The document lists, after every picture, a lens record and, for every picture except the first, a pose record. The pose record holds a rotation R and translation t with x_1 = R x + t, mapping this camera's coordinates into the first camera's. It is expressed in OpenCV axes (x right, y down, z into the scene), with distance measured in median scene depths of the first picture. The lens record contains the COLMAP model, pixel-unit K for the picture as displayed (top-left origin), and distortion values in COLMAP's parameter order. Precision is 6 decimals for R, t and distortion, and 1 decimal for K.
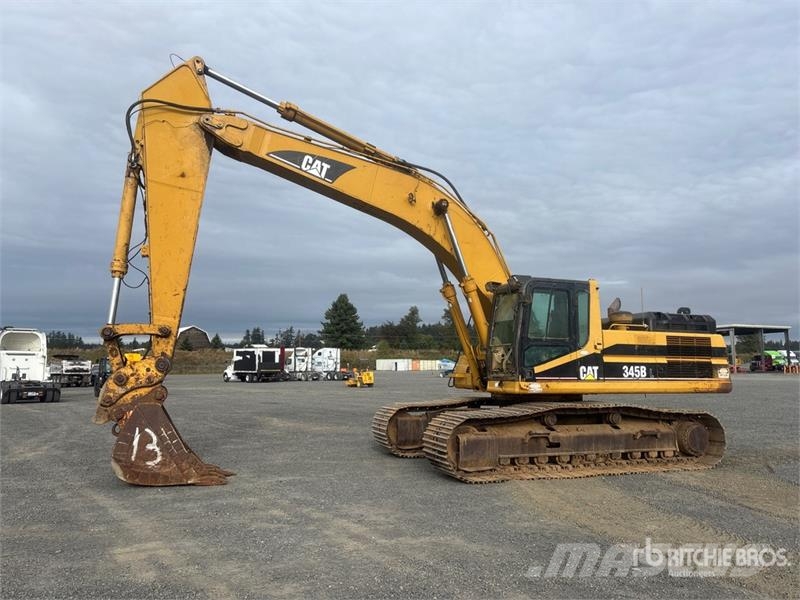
lens RADIAL K [[604.1, 0, 397.7], [0, 604.1, 303.4], [0, 0, 1]] dist [0.055525, -0.059985]
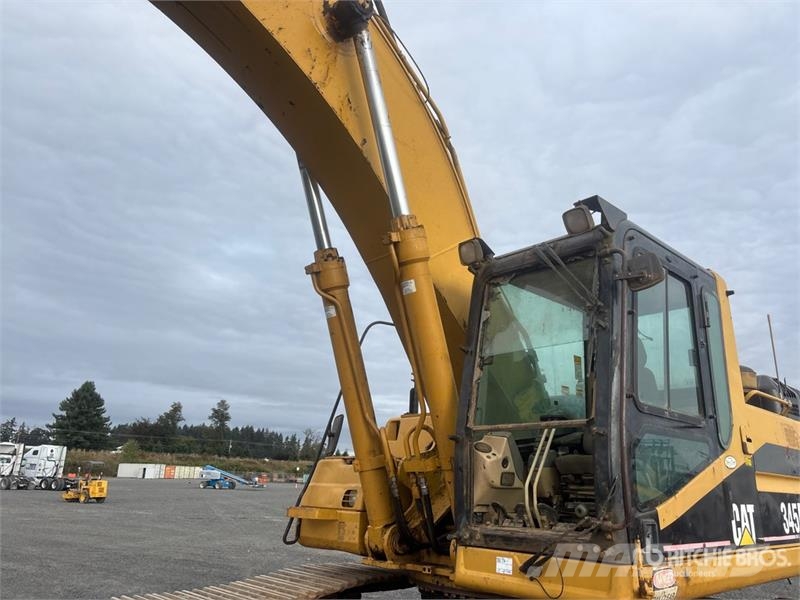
lens RADIAL K [[604.1, 0, 413.0], [0, 604.1, 298.7], [0, 0, 1]] dist [0.055525, -0.059985]
pose [[0.921378, 0.139325, 0.362837, 0.000608], [-0.071868, 0.978516, -0.193238, 0.063982], [-0.381965, 0.151969, 0.911597, 0.675698]]
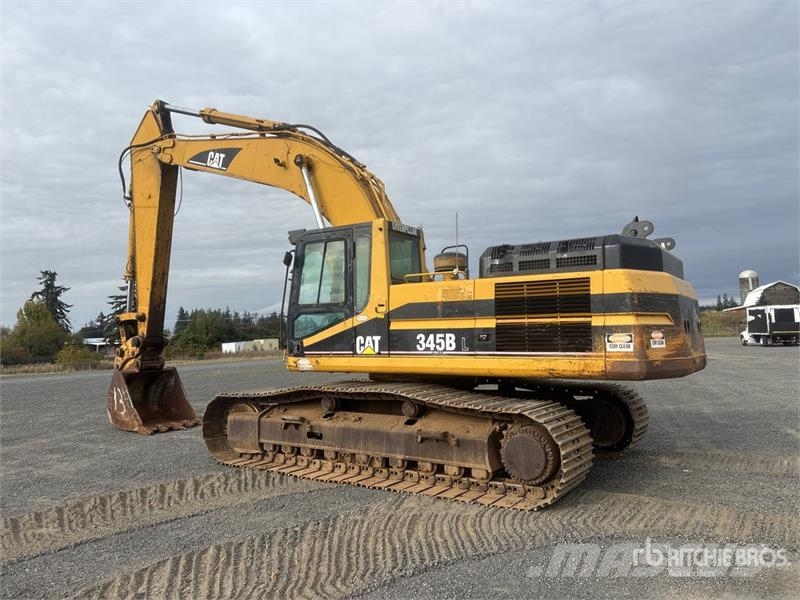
lens RADIAL K [[604.1, 0, 399.9], [0, 604.1, 290.9], [0, 0, 1]] dist [0.055525, -0.059985]
pose [[0.586099, -0.076151, -0.806653, 0.857038], [0.109351, 0.993899, -0.014375, 0.057892], [0.802826, -0.079784, 0.590851, 0.550488]]
